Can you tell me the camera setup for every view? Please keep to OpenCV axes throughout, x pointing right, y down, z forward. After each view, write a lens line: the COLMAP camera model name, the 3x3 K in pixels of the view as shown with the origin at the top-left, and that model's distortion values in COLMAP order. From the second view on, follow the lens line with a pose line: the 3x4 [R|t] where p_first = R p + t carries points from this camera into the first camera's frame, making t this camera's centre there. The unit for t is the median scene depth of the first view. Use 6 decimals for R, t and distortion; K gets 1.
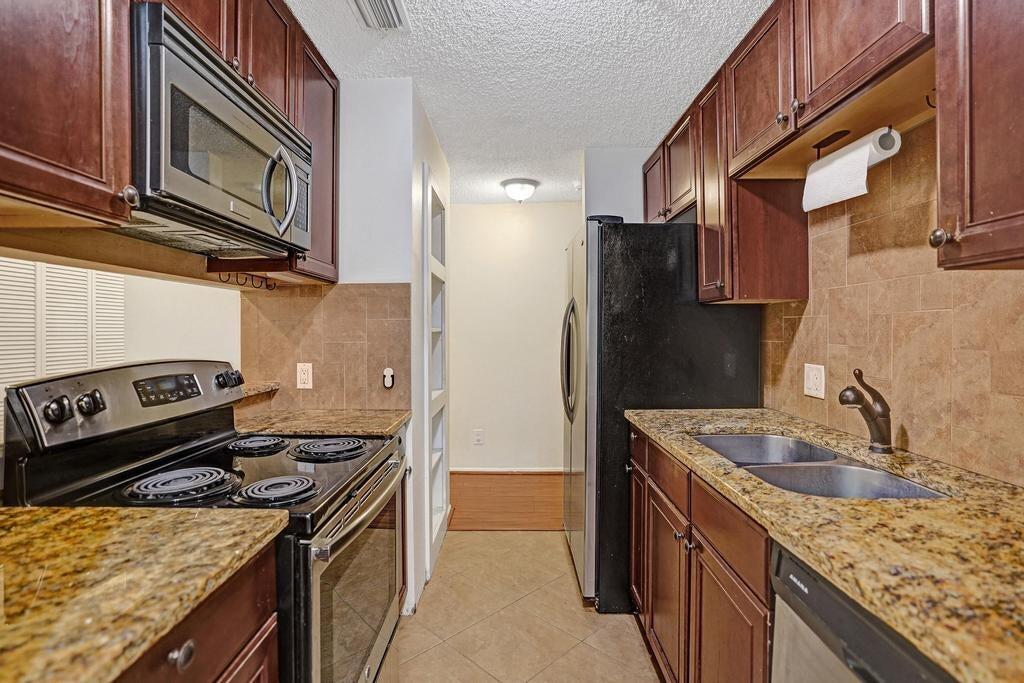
lens RADIAL K [[498.9, 0, 506.6], [0, 498.9, 331.9], [0, 0, 1]] dist [-0.018396, 0.012201]
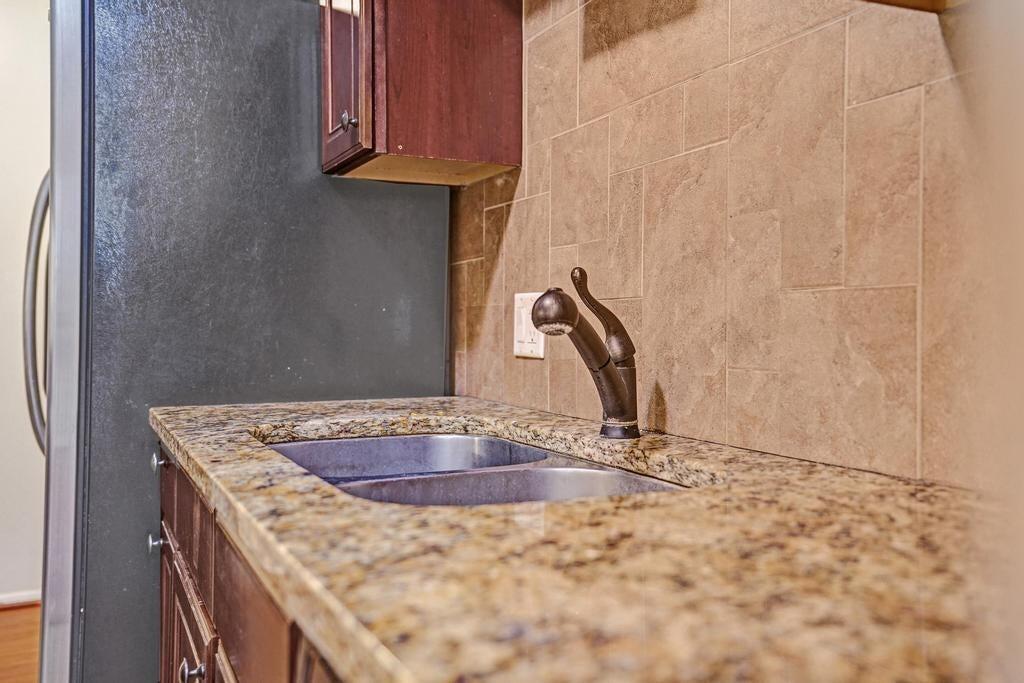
lens RADIAL K [[934.6, 0, 511.7], [0, 934.6, 342.4], [0, 0, 1]] dist [0.035090, 0.000000]
pose [[0.900986, -0.006518, 0.433799, 0.256082], [0.002079, 0.999941, 0.010708, 0.139202], [-0.433843, -0.008746, 0.900946, 0.208115]]
